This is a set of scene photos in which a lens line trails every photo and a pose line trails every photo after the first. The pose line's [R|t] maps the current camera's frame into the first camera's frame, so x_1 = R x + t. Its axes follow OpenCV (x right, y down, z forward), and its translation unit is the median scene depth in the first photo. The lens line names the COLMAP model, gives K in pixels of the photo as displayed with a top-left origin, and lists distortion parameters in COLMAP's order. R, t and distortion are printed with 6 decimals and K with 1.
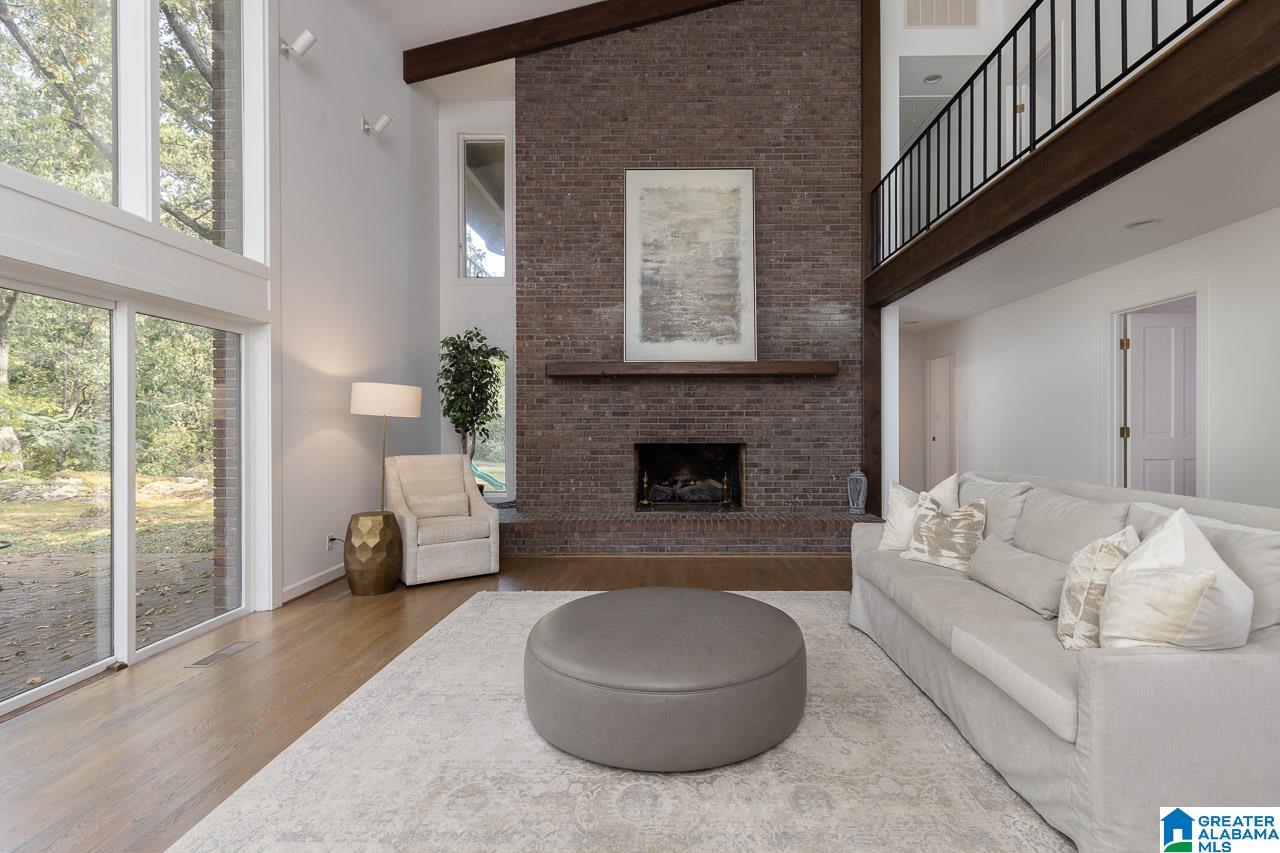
lens RADIAL K [[595.2, 0, 640.0], [0, 595.2, 426.5], [0, 0, 1]] dist [-0.001277, -0.000001]
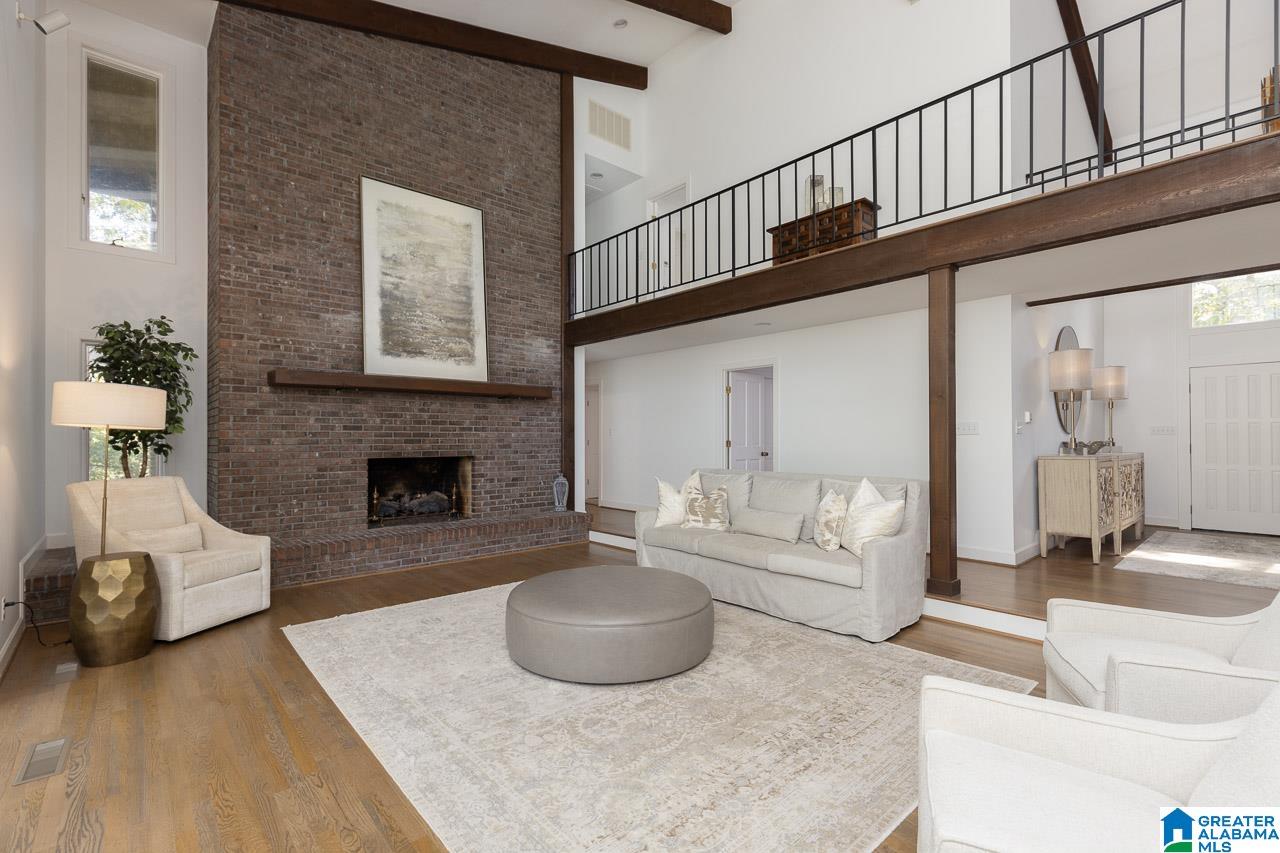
lens RADIAL K [[595.2, 0, 640.0], [0, 595.2, 426.5], [0, 0, 1]] dist [-0.001277, -0.000001]
pose [[0.725159, 0.015305, 0.688411, -0.357732], [0.000701, 0.999736, -0.022964, -0.000879], [-0.688581, 0.017135, 0.724957, -0.008374]]
